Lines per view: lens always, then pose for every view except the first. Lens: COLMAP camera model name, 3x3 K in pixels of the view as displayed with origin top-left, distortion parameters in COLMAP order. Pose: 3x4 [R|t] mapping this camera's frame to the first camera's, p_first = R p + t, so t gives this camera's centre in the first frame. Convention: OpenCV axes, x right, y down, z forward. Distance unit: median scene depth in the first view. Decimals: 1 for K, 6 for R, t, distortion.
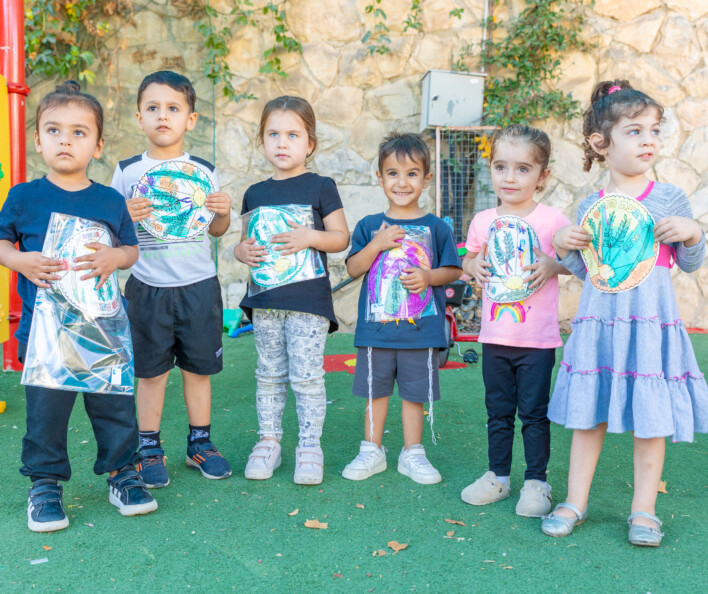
lens RADIAL K [[855.0, 0, 354.0], [0, 855.0, 297.0], [0, 0, 1]] dist [-0.010886, 0.019594]
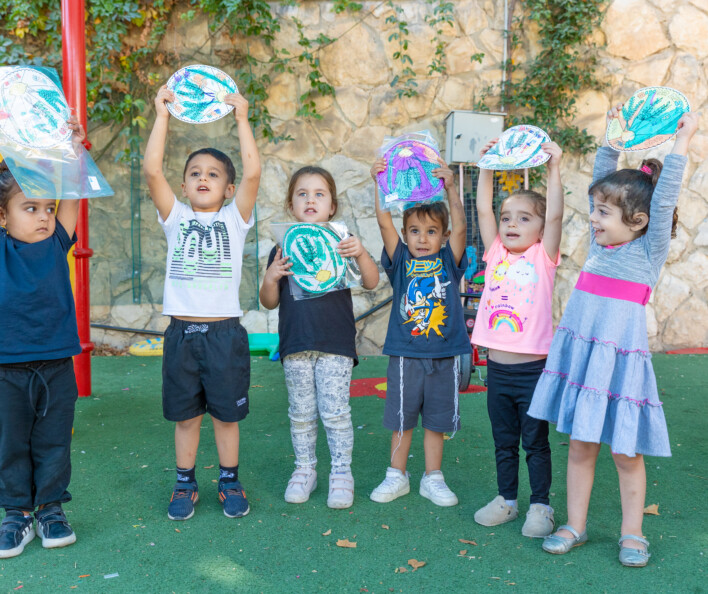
lens RADIAL K [[817.5, 0, 354.0], [0, 817.5, 297.0], [0, 0, 1]] dist [-0.008057, 0.007133]
pose [[0.999063, -0.009527, -0.042212, 0.004840], [0.008922, 0.999855, -0.014510, -0.015813], [0.042344, 0.014120, 0.999003, -0.033063]]
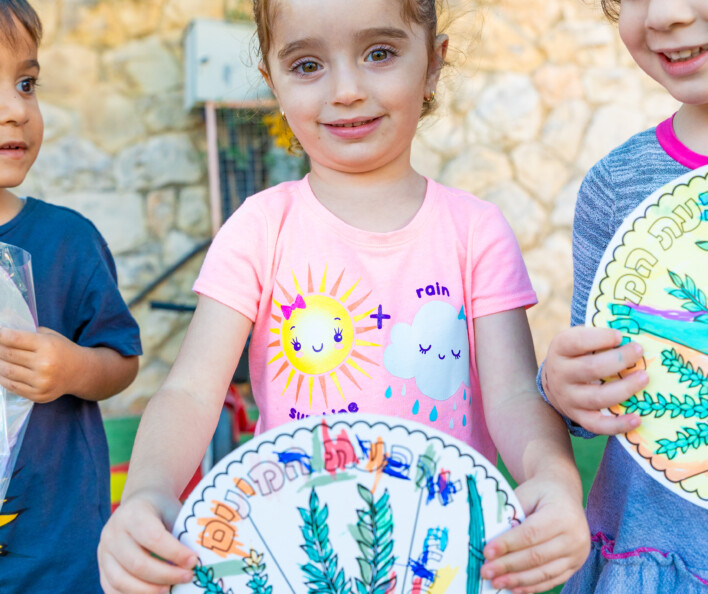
lens RADIAL K [[970.1, 0, 354.0], [0, 970.1, 297.0], [0, 0, 1]] dist [-0.003228, 0.018262]
pose [[0.975939, -0.049878, 0.212262, 0.037079], [0.057862, 0.997825, -0.031566, -0.012104], [-0.210226, 0.043088, 0.976703, 0.219197]]
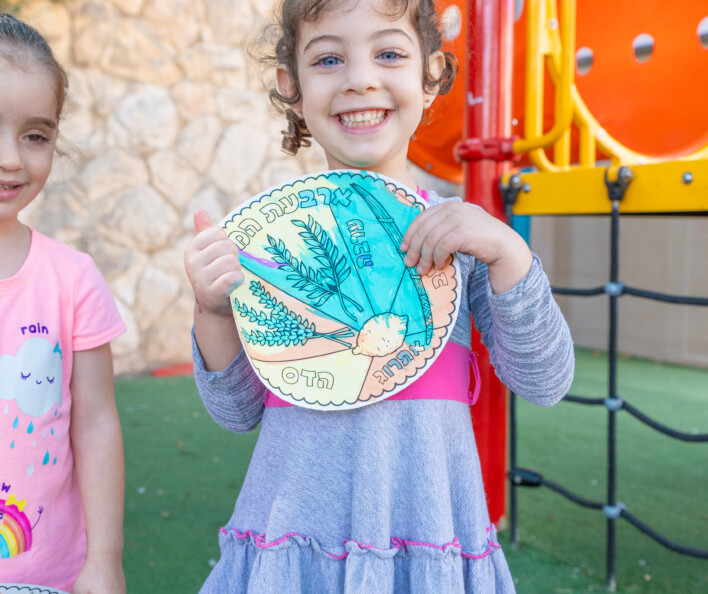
lens RADIAL K [[911.1, 0, 354.0], [0, 911.1, 297.0], [0, 0, 1]] dist [-0.003048, -0.037811]
pose [[0.826879, -0.018018, 0.562092, 0.034977], [0.026498, 0.999625, -0.006938, -0.015936], [-0.561756, 0.020631, 0.827046, 0.201456]]
